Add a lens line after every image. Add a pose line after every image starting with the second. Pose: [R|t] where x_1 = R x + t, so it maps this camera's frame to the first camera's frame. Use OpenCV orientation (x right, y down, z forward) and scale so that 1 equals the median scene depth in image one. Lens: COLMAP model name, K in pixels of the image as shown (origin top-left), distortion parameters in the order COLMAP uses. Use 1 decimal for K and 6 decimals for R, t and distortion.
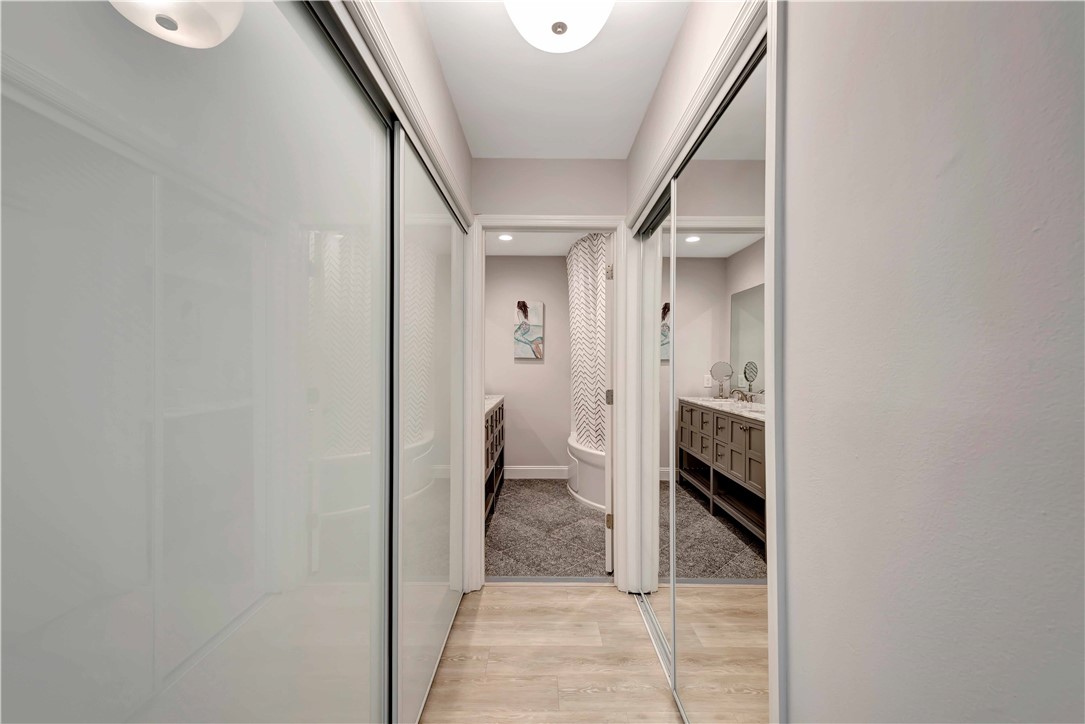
lens RADIAL K [[434.7, 0, 542.5], [0, 434.7, 362.0], [0, 0, 1]] dist [0.001533, 0.000076]
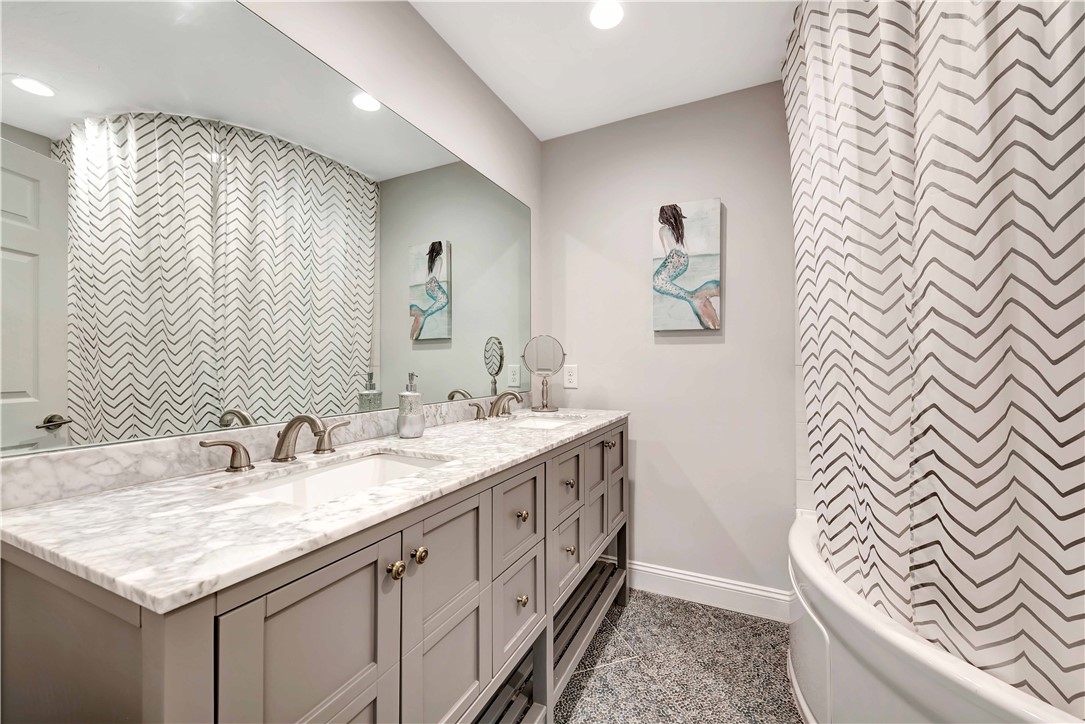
lens RADIAL K [[426.4, 0, 539.2], [0, 426.4, 370.1], [0, 0, 1]] dist [0.000955, -0.002745]
pose [[0.898150, -0.004001, -0.439670, 0.025267], [0.009561, 0.999900, 0.010432, 0.026145], [0.439584, -0.013573, 0.898099, 0.539383]]
